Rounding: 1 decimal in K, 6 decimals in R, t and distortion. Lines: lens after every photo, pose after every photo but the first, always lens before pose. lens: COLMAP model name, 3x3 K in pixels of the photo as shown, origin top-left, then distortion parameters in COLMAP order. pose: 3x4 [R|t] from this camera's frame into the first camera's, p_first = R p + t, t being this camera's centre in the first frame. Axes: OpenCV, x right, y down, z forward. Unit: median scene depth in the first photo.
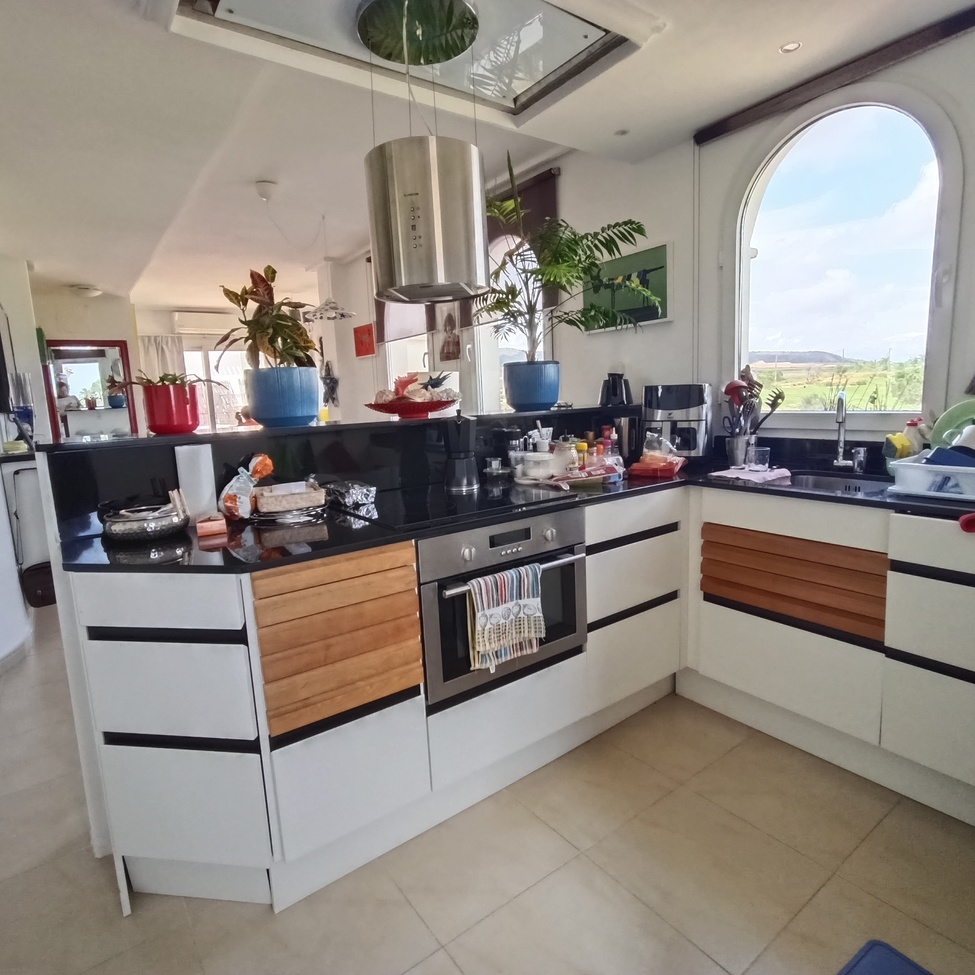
lens RADIAL K [[591.9, 0, 488.1], [0, 591.9, 485.9], [0, 0, 1]] dist [-0.035409, 0.024569]
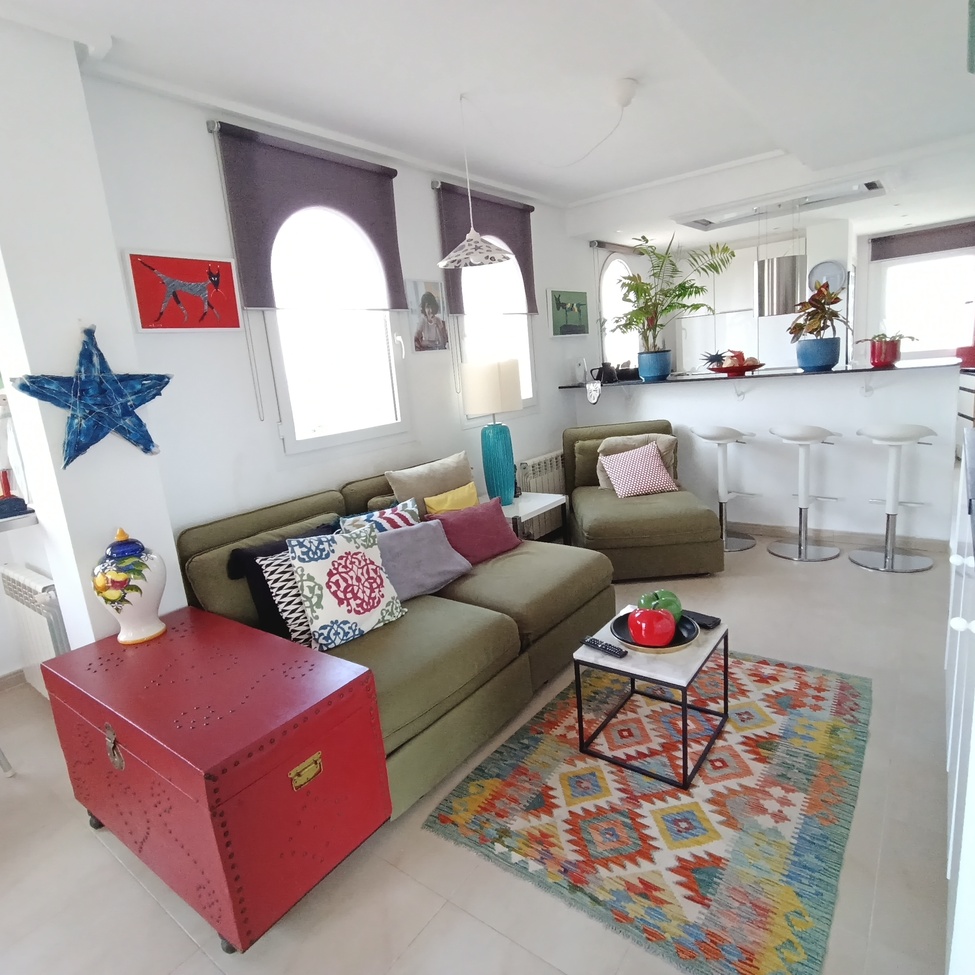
lens RADIAL K [[591.9, 0, 479.4], [0, 591.9, 484.9], [0, 0, 1]] dist [-0.035409, 0.024569]
pose [[-0.267806, -0.126006, 0.955198, -1.830553], [0.248086, 0.948963, 0.194739, -0.373881], [-0.930985, 0.289123, -0.222877, 2.454858]]
